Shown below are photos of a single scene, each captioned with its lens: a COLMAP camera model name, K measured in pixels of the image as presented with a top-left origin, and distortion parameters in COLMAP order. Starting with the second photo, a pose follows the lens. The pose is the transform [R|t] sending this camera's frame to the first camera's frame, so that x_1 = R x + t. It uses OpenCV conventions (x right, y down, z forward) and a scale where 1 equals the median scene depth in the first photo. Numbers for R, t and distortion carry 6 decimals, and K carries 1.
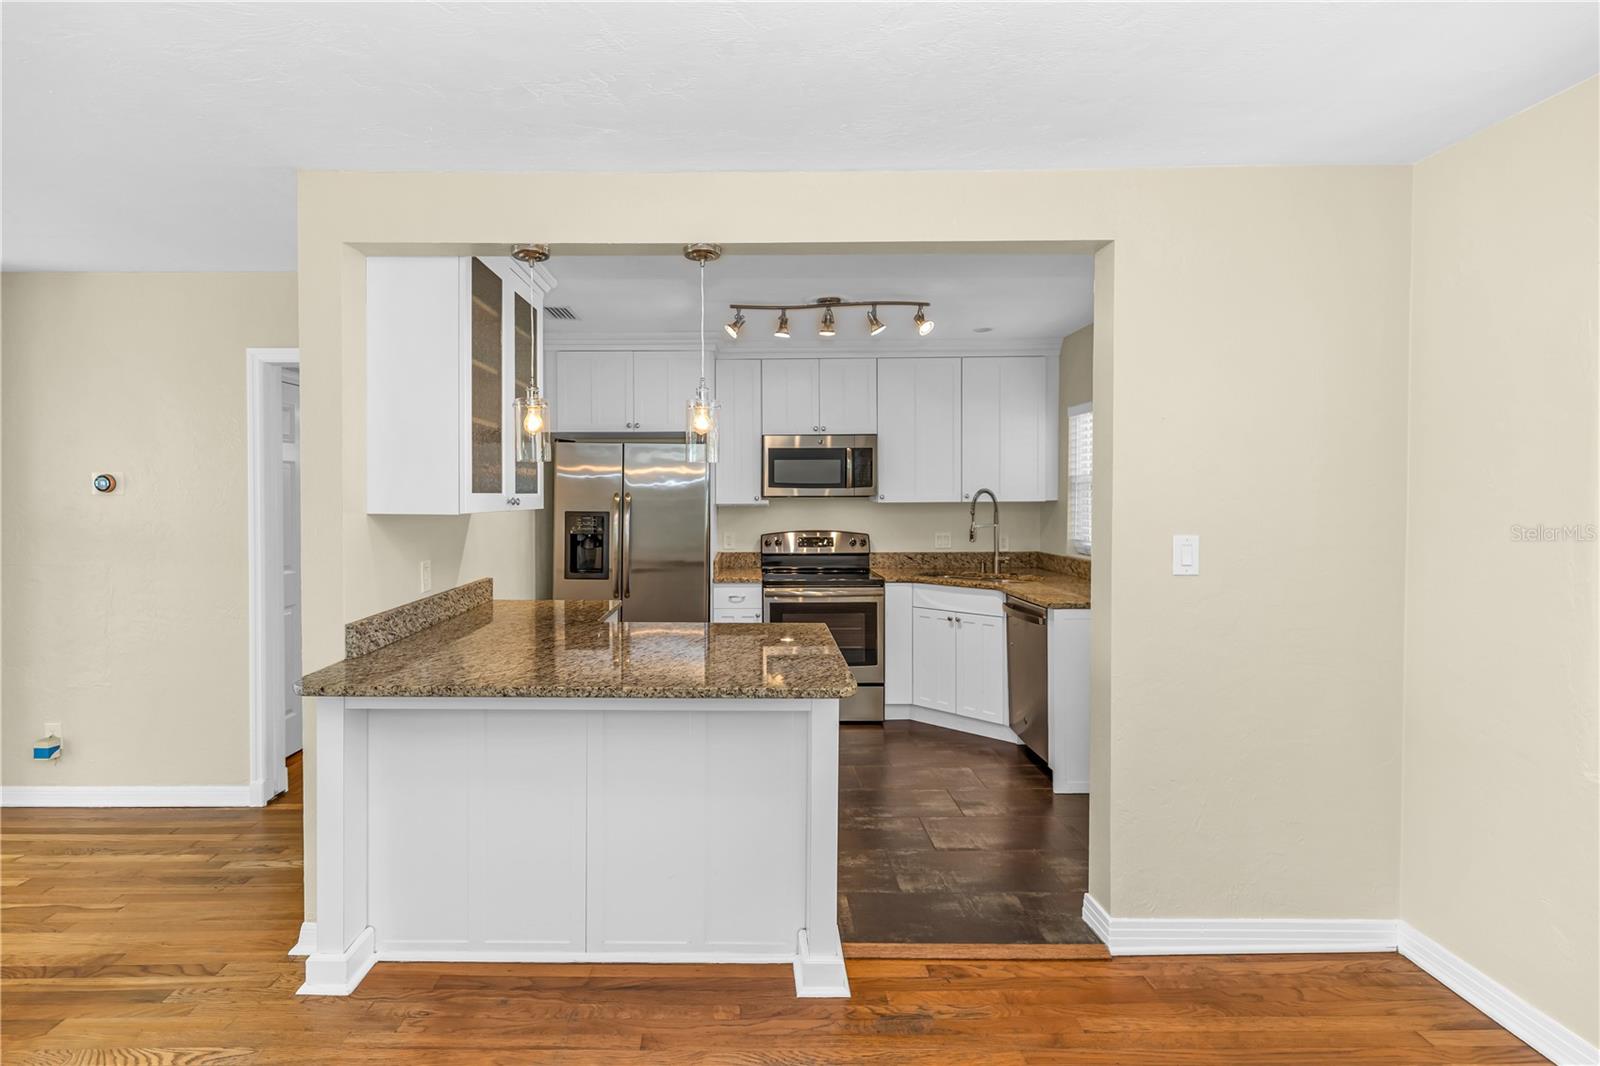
lens RADIAL K [[734.8, 0, 742.6], [0, 734.8, 500.7], [0, 0, 1]] dist [0.000045, 0.000825]
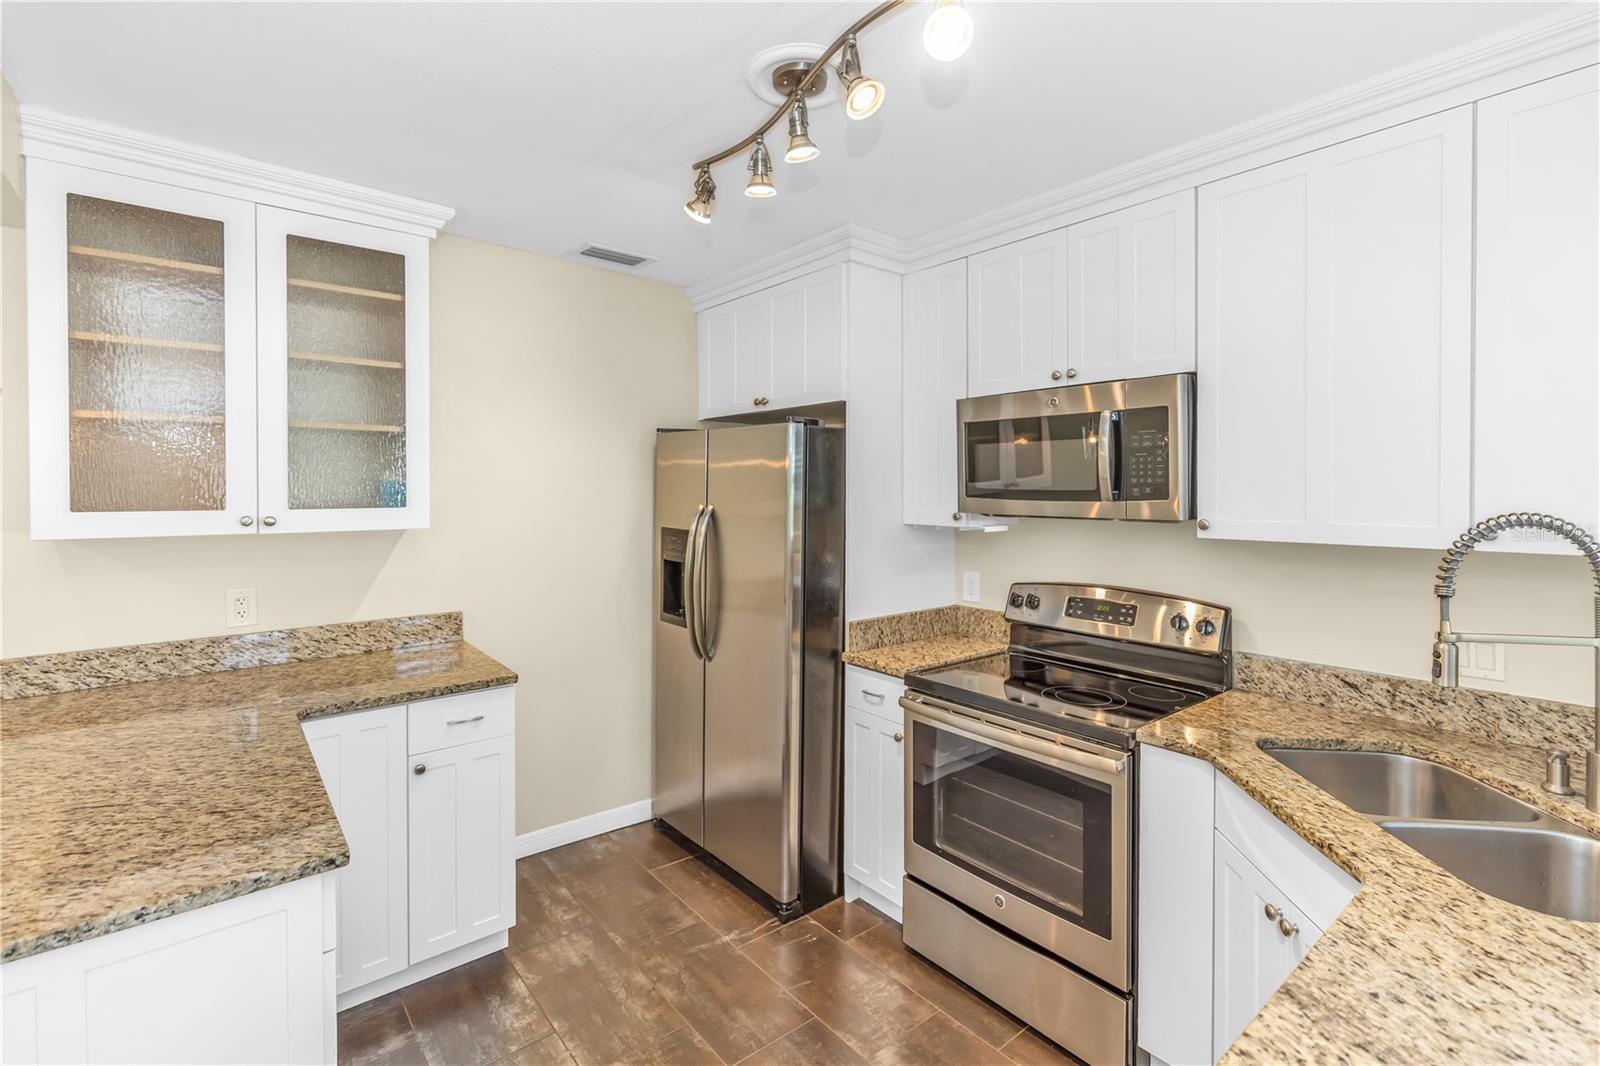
lens RADIAL K [[734.8, 0, 816.3], [0, 734.8, 493.9], [0, 0, 1]] dist [0.000045, 0.000825]
pose [[0.641922, 0.007892, -0.766730, 0.375073], [-0.011986, 0.999928, 0.000257, -0.020086], [0.766676, 0.009025, 0.641970, 0.593847]]
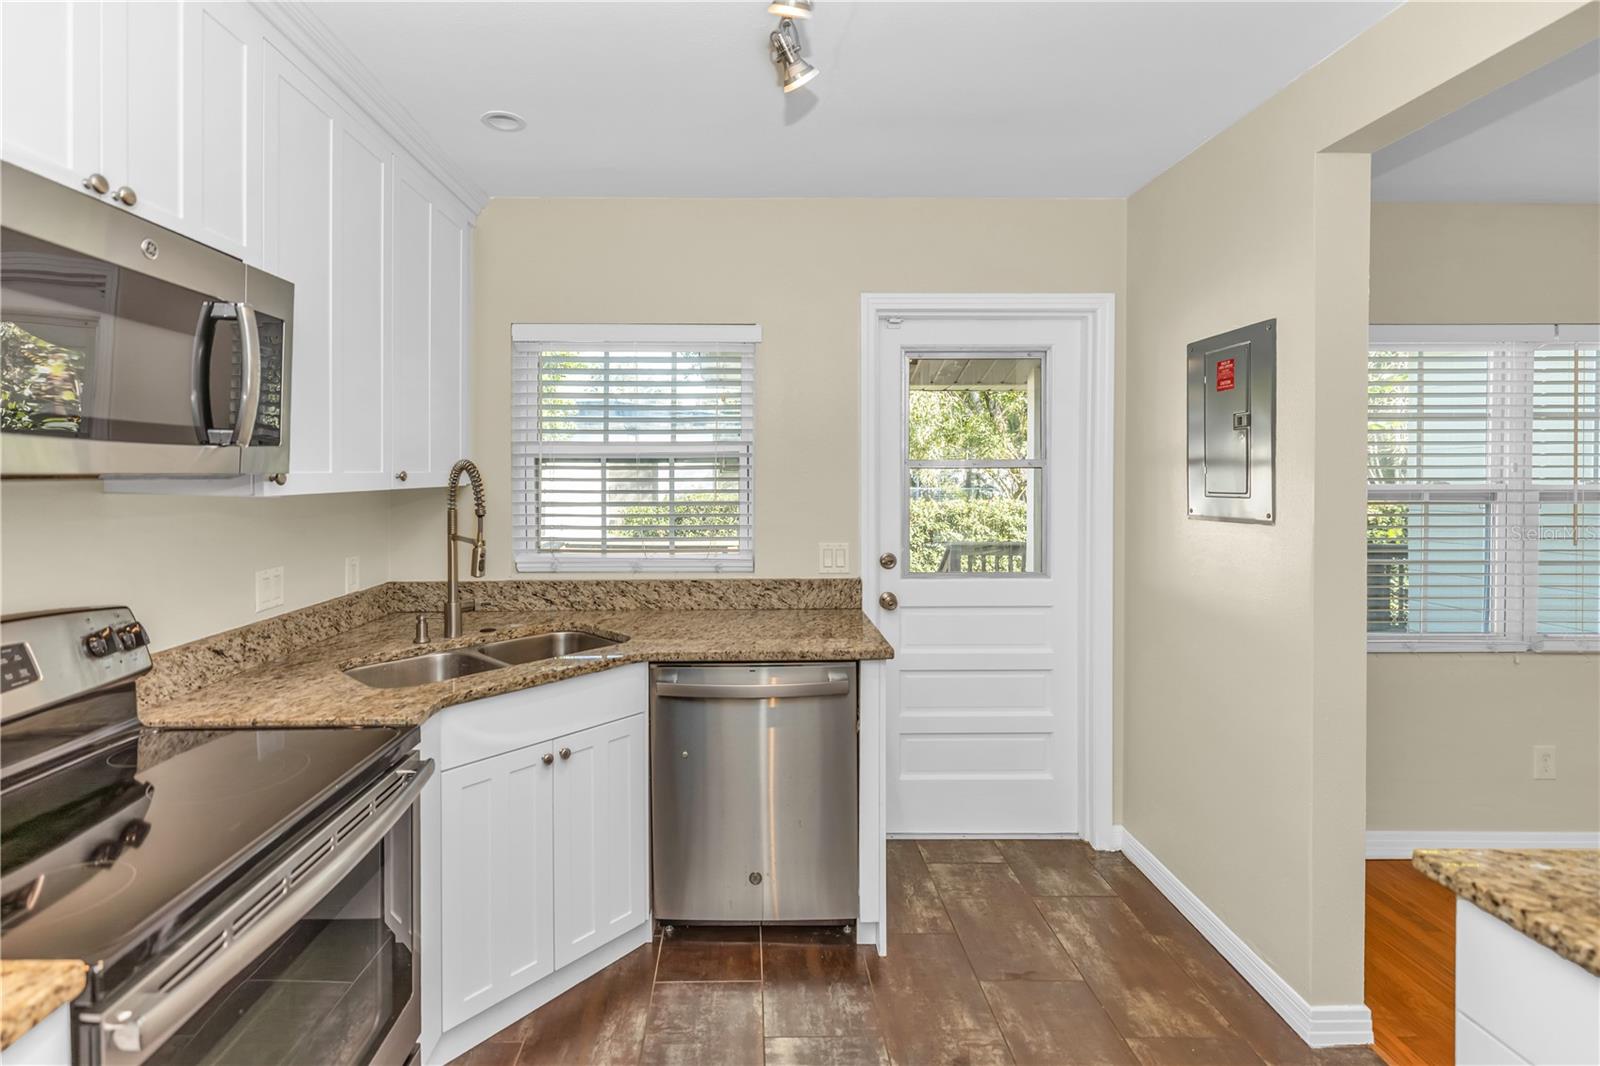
lens RADIAL K [[734.8, 0, 739.9], [0, 734.8, 477.9], [0, 0, 1]] dist [0.000045, 0.000825]
pose [[-0.012223, -0.000298, 0.999925, -0.139793], [0.010134, 0.999949, 0.000422, -0.003136], [-0.999874, 0.010138, -0.012220, 0.830791]]
